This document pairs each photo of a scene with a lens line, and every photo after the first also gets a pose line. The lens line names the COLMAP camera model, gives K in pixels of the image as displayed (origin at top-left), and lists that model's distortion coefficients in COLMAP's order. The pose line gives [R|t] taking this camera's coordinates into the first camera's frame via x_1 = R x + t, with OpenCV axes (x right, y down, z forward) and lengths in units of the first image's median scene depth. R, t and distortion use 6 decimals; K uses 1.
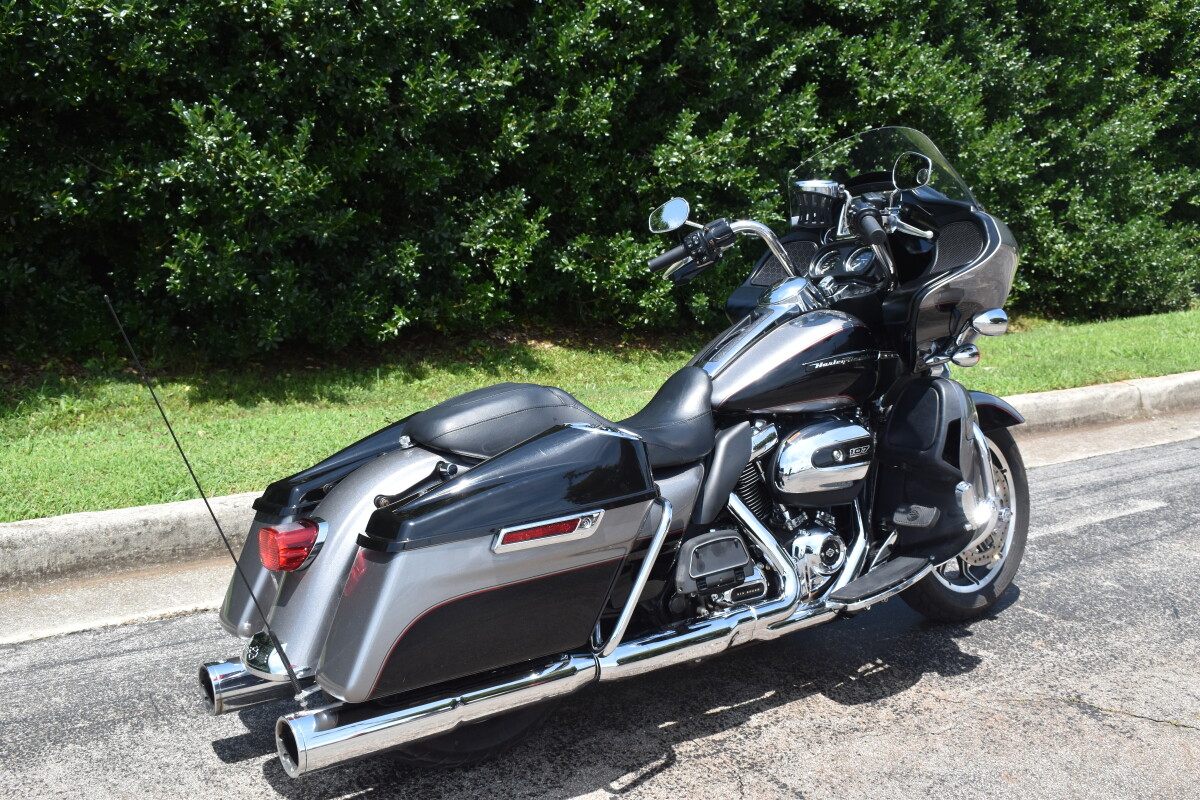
lens RADIAL K [[1254.4, 0, 608.4], [0, 1254.4, 401.0], [0, 0, 1]] dist [-0.074794, 0.009398]
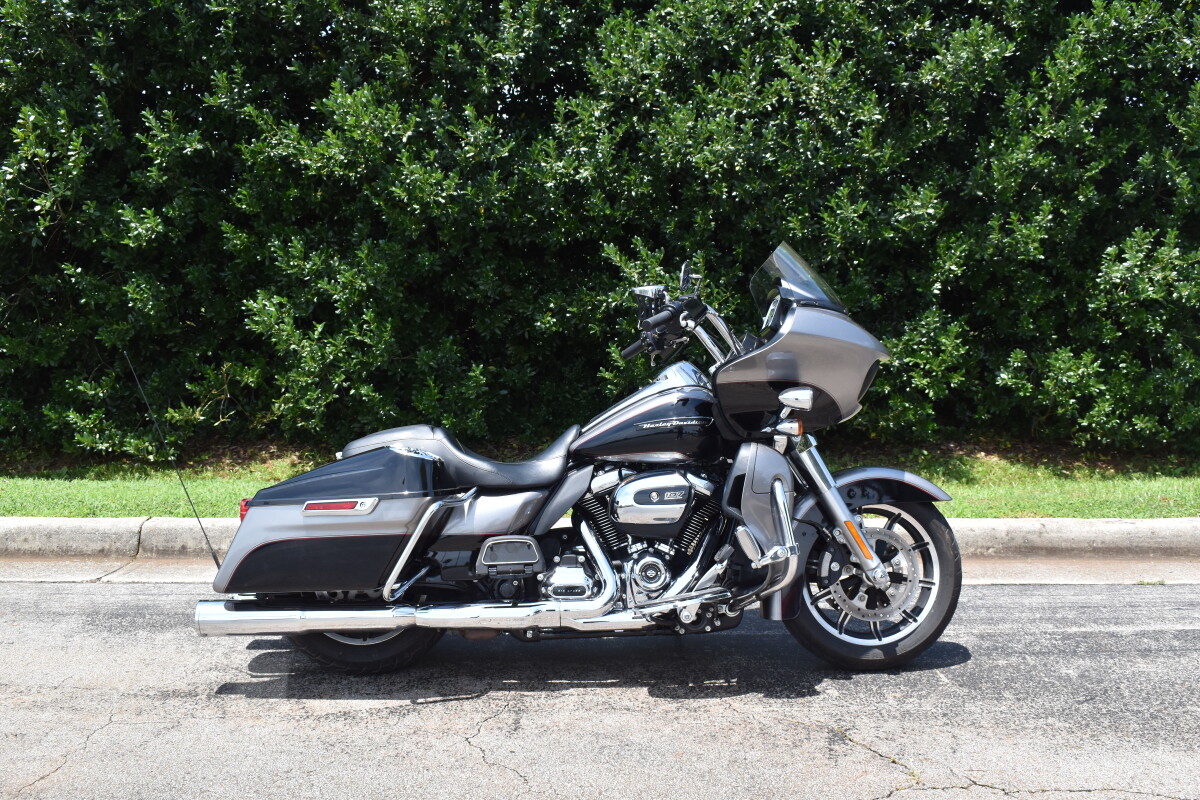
lens RADIAL K [[1266.2, 0, 630.0], [0, 1266.2, 400.8], [0, 0, 1]] dist [-0.016858, 0.012330]
pose [[0.830649, 0.026603, -0.556160, 0.852904], [-0.084527, 0.993306, -0.078731, 0.048827], [0.550343, 0.112408, 0.827337, -0.097890]]
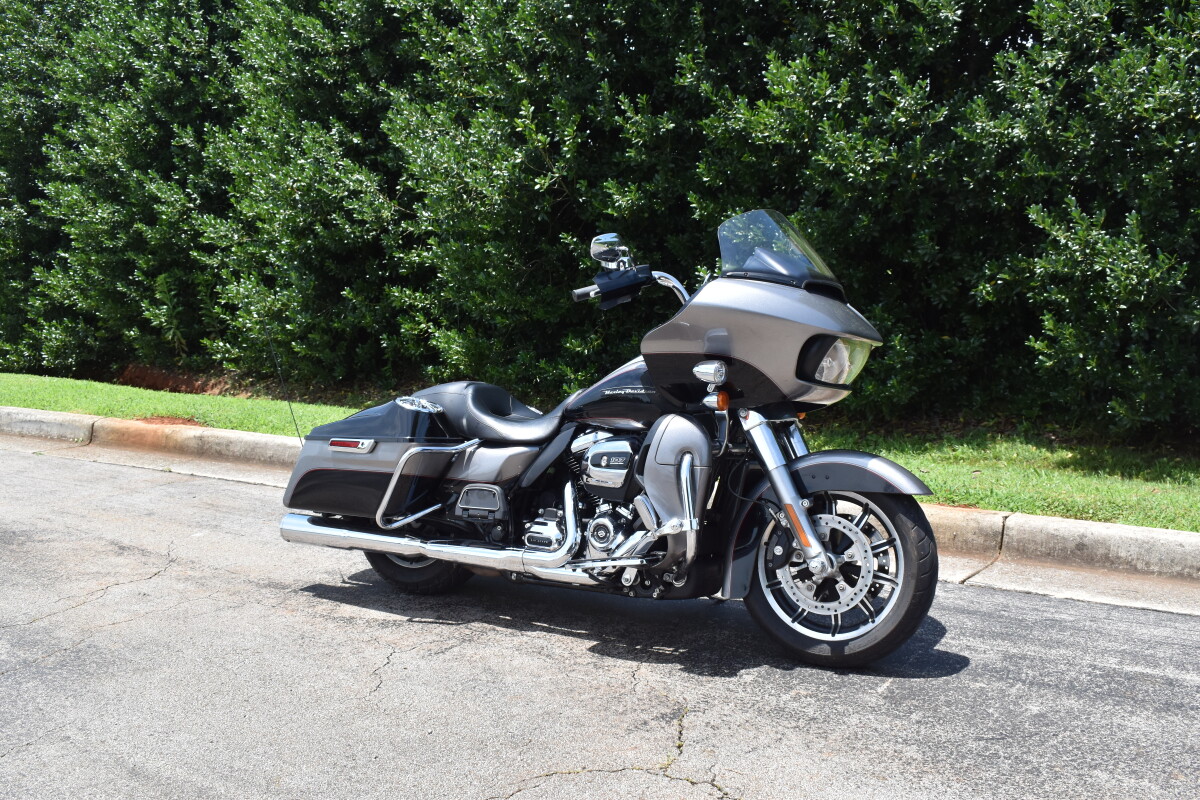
lens RADIAL K [[1268.9, 0, 597.9], [0, 1268.9, 363.5], [0, 0, 1]] dist [0.001937, -0.008000]
pose [[0.387205, 0.055733, -0.920308, 1.377058], [-0.157095, 0.987563, -0.006289, -0.047462], [0.908512, 0.147011, 0.391145, 0.430591]]
